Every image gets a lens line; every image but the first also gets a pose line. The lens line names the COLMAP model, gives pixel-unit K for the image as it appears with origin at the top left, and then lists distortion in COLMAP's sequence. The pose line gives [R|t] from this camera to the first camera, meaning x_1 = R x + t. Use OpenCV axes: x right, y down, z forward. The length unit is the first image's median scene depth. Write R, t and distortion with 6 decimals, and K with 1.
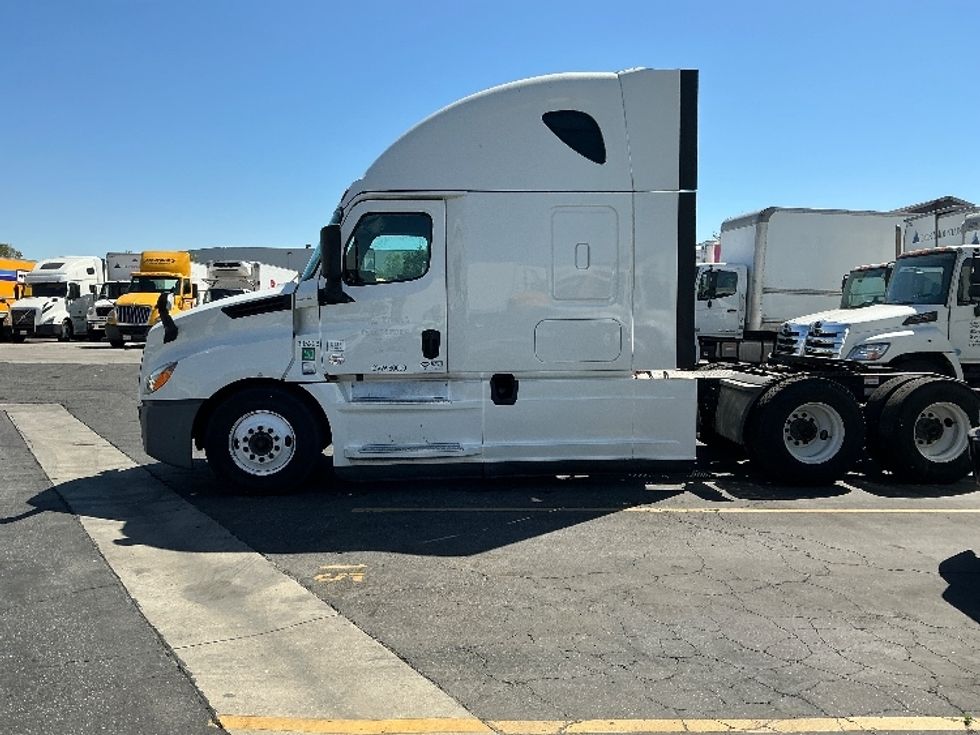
lens RADIAL K [[818.8, 0, 490.0], [0, 818.8, 367.5], [0, 0, 1]] dist [0.139683, -0.295368]
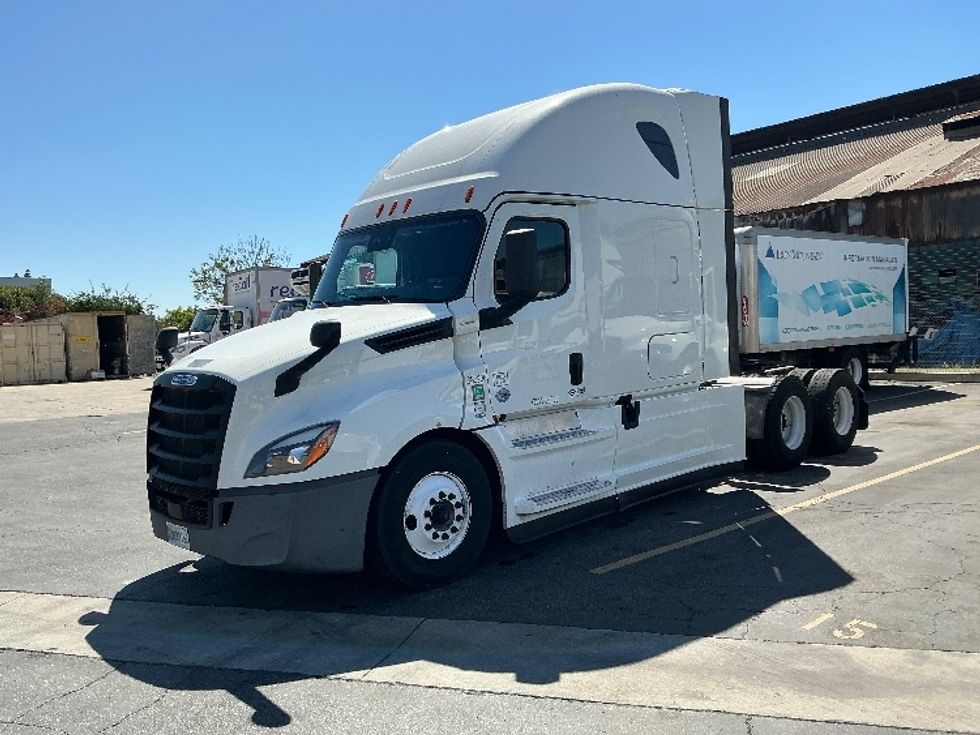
lens RADIAL K [[818.8, 0, 490.0], [0, 818.8, 367.5], [0, 0, 1]] dist [0.139683, -0.295368]
pose [[0.782908, -0.073535, 0.617777, -0.691764], [0.091712, 0.995783, 0.002303, -0.040547], [-0.615341, 0.054855, 0.786350, 0.369165]]
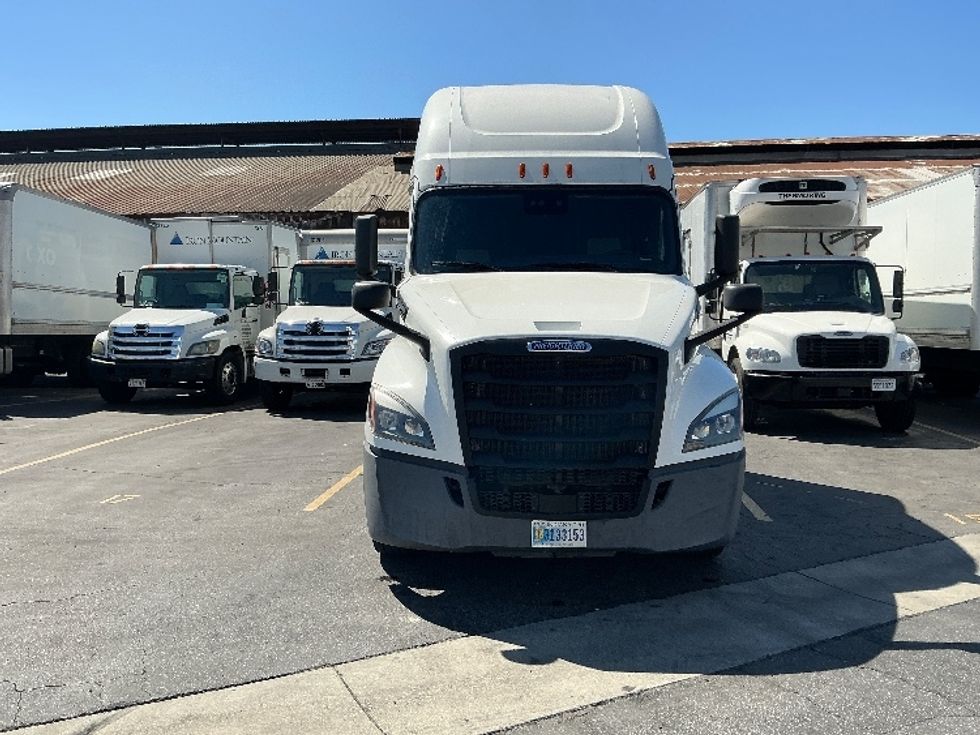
lens RADIAL K [[818.8, 0, 490.0], [0, 818.8, 367.5], [0, 0, 1]] dist [0.139683, -0.295368]
pose [[0.104078, -0.067390, 0.992283, -0.832104], [0.058729, 0.996377, 0.061508, -0.054264], [-0.992834, 0.051874, 0.107659, 0.654888]]
